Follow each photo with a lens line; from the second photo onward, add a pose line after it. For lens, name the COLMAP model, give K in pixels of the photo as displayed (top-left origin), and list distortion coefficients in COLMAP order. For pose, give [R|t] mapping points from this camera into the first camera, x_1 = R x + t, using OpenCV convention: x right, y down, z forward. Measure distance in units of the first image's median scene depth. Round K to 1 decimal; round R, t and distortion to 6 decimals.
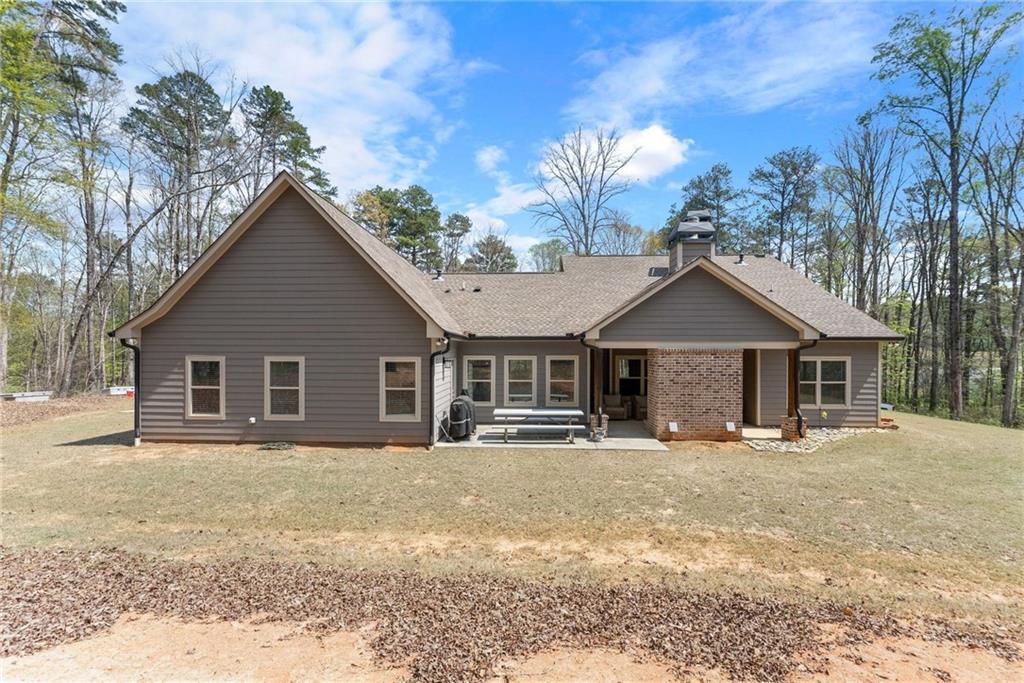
lens RADIAL K [[402.7, 0, 516.0], [0, 402.7, 347.7], [0, 0, 1]] dist [0.013205, 0.000034]
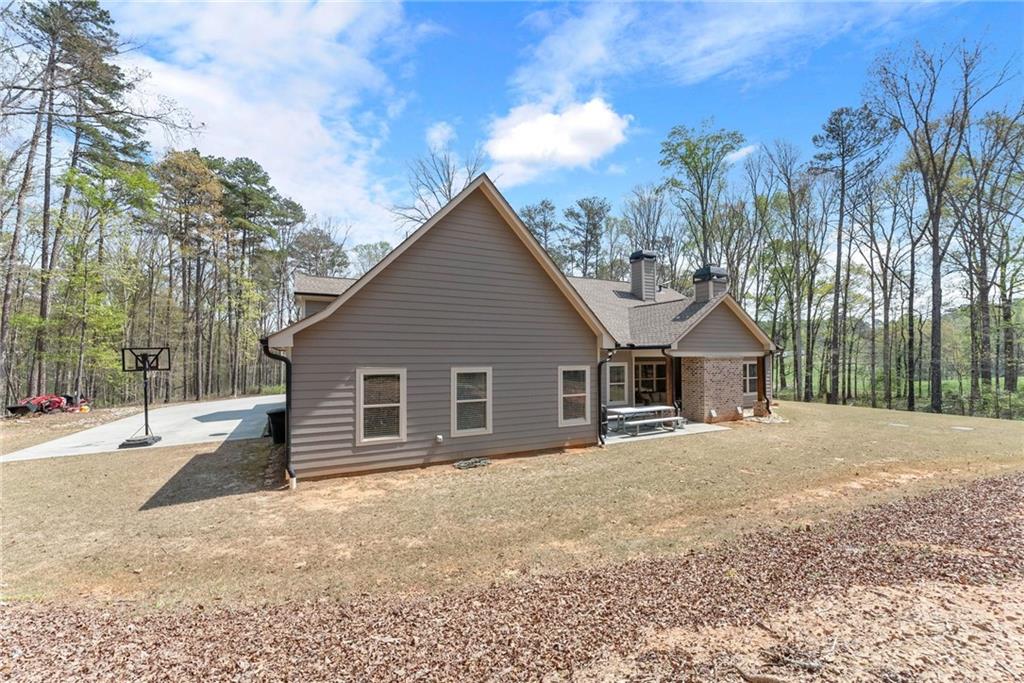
lens RADIAL K [[420.4, 0, 511.6], [0, 420.4, 350.9], [0, 0, 1]] dist [0.007414, 0.000070]
pose [[0.861881, 0.000905, 0.507109, -0.944828], [0.008704, 0.999825, -0.016578, 0.000786], [-0.507035, 0.018702, 0.861722, 0.104167]]
